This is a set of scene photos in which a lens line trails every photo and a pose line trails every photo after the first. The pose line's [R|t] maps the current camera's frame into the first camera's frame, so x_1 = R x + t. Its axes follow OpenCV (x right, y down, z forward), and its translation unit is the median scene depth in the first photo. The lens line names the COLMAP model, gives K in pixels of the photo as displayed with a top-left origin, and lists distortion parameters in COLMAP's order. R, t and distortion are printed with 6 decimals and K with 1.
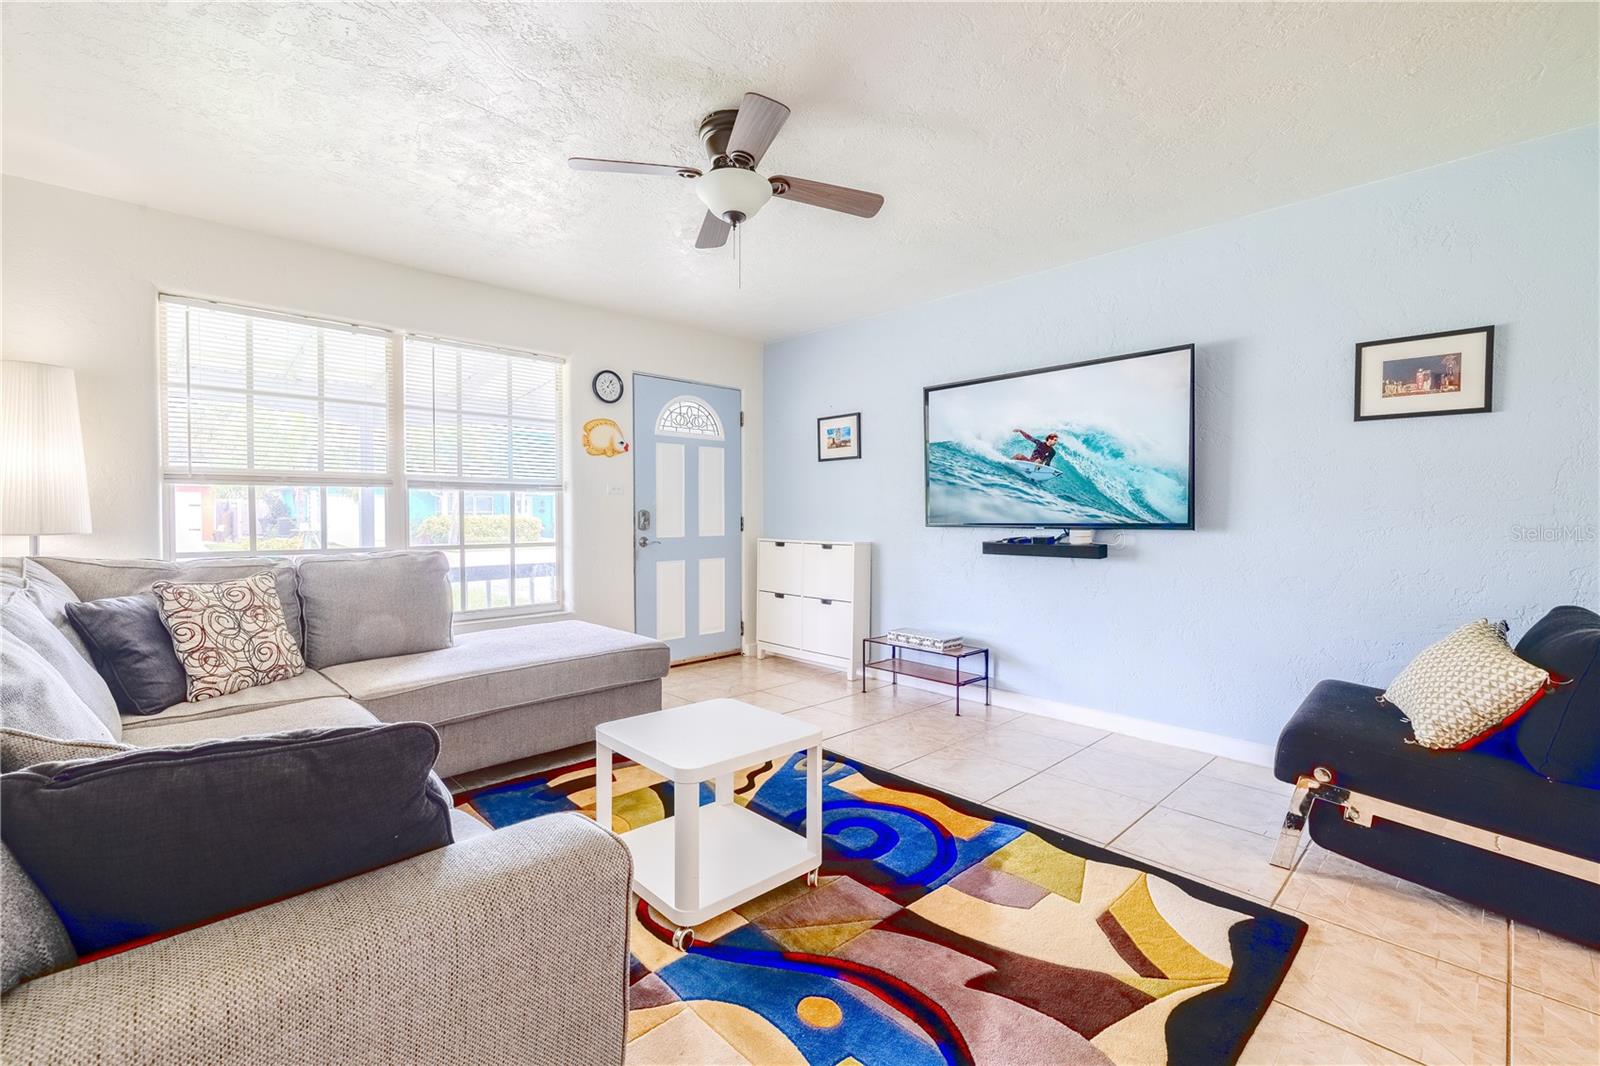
lens RADIAL K [[693.9, 0, 802.0], [0, 693.9, 517.3], [0, 0, 1]] dist [0.000086, 0.001275]
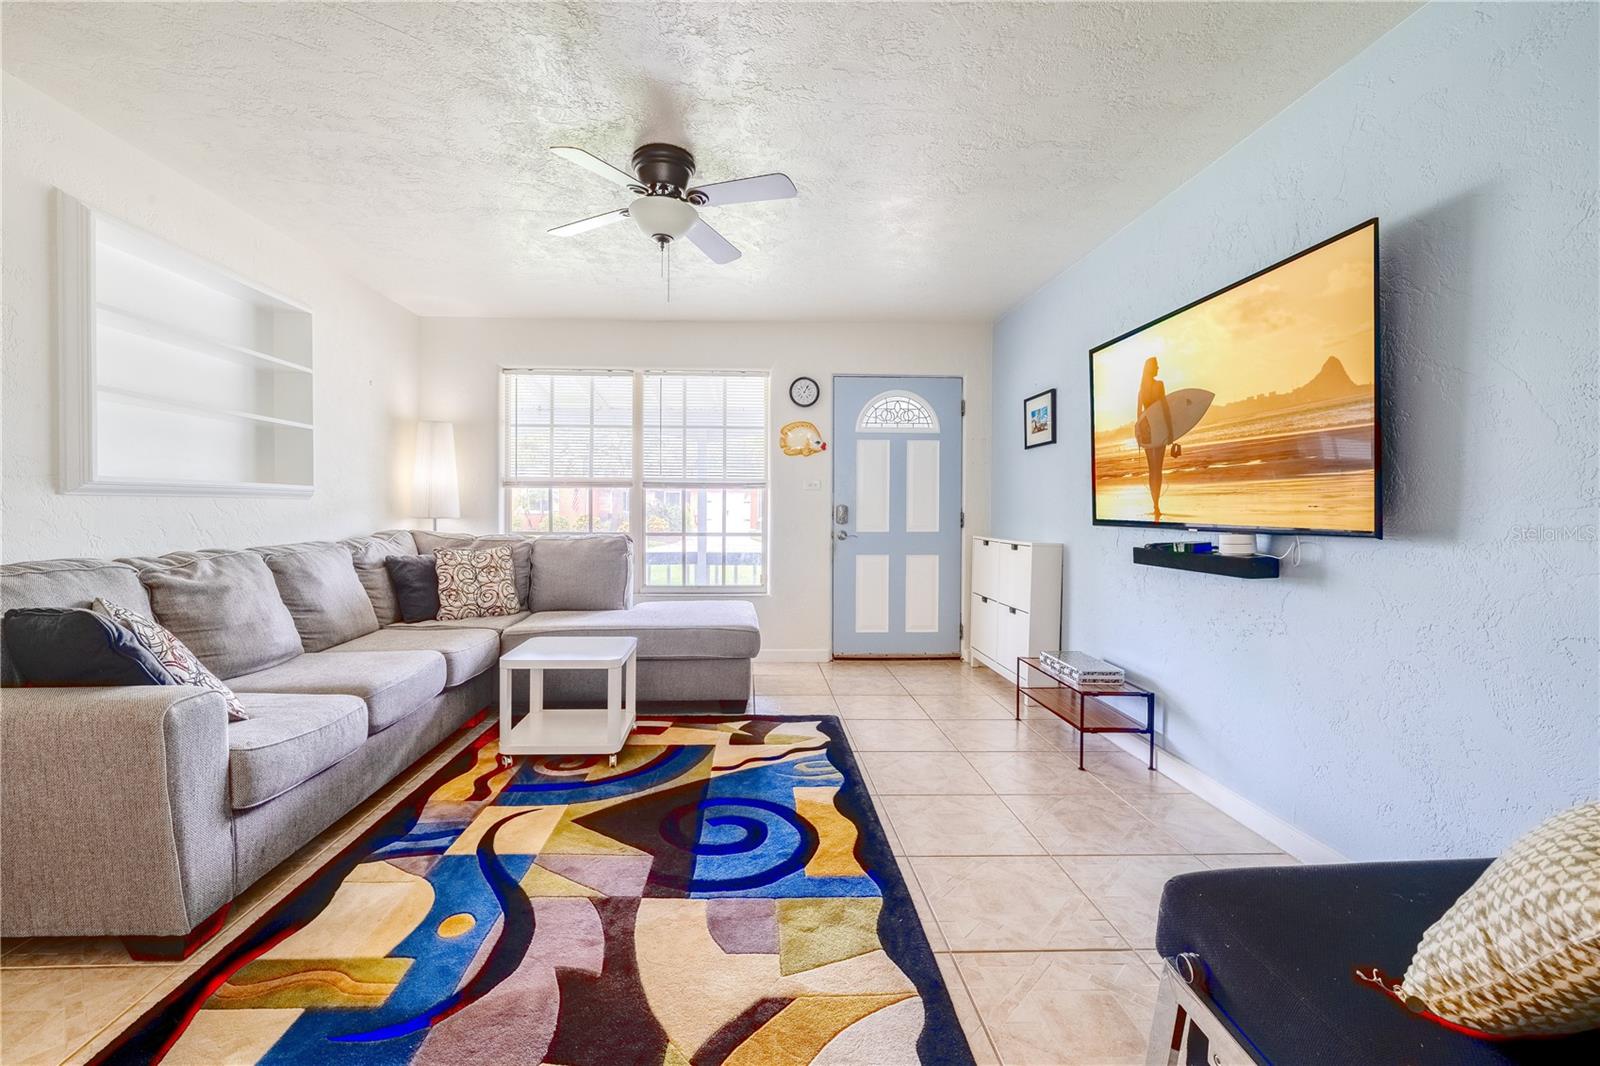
lens RADIAL K [[693.9, 0, 786.8], [0, 693.9, 508.9], [0, 0, 1]] dist [0.000086, 0.001275]
pose [[0.738348, 0.002748, -0.674415, 0.497671], [-0.008564, 0.999949, -0.005301, 0.001800], [0.674366, 0.009690, 0.738334, 0.201934]]
